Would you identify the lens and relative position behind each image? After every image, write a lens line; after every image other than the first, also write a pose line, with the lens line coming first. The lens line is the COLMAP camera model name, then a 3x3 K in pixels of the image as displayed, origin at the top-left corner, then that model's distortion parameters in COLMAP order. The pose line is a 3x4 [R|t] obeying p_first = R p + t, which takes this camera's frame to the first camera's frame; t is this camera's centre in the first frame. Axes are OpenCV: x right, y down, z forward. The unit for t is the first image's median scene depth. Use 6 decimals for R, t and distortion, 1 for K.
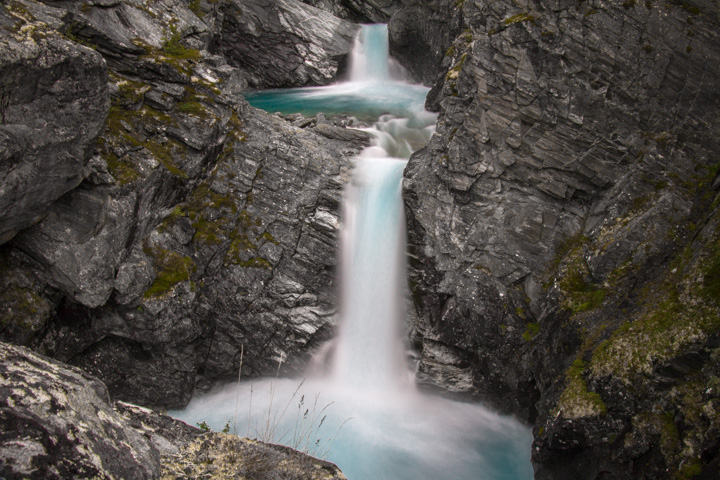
lens RADIAL K [[626.6, 0, 360.0], [0, 626.6, 240.0], [0, 0, 1]] dist [-0.175735, 0.205932]
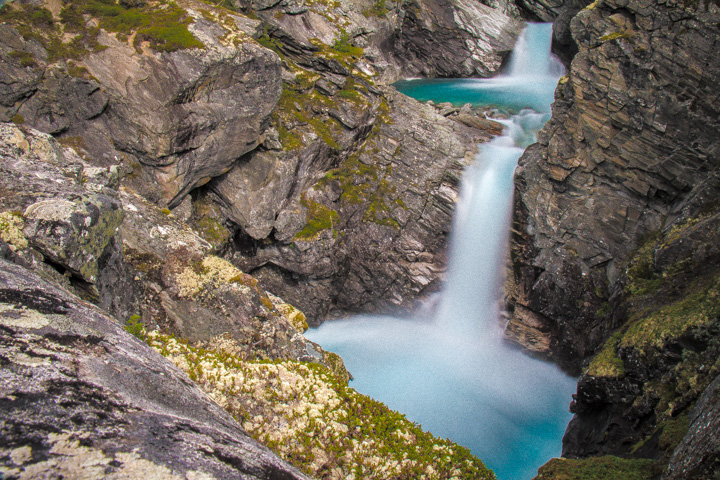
lens RADIAL K [[611.6, 0, 360.0], [0, 611.6, 240.0], [0, 0, 1]] dist [-0.189872, 0.185420]
pose [[0.941215, 0.124849, -0.313891, 0.177957], [-0.112051, 0.991975, 0.058565, 0.006946], [0.318684, -0.019951, 0.947651, -0.184668]]
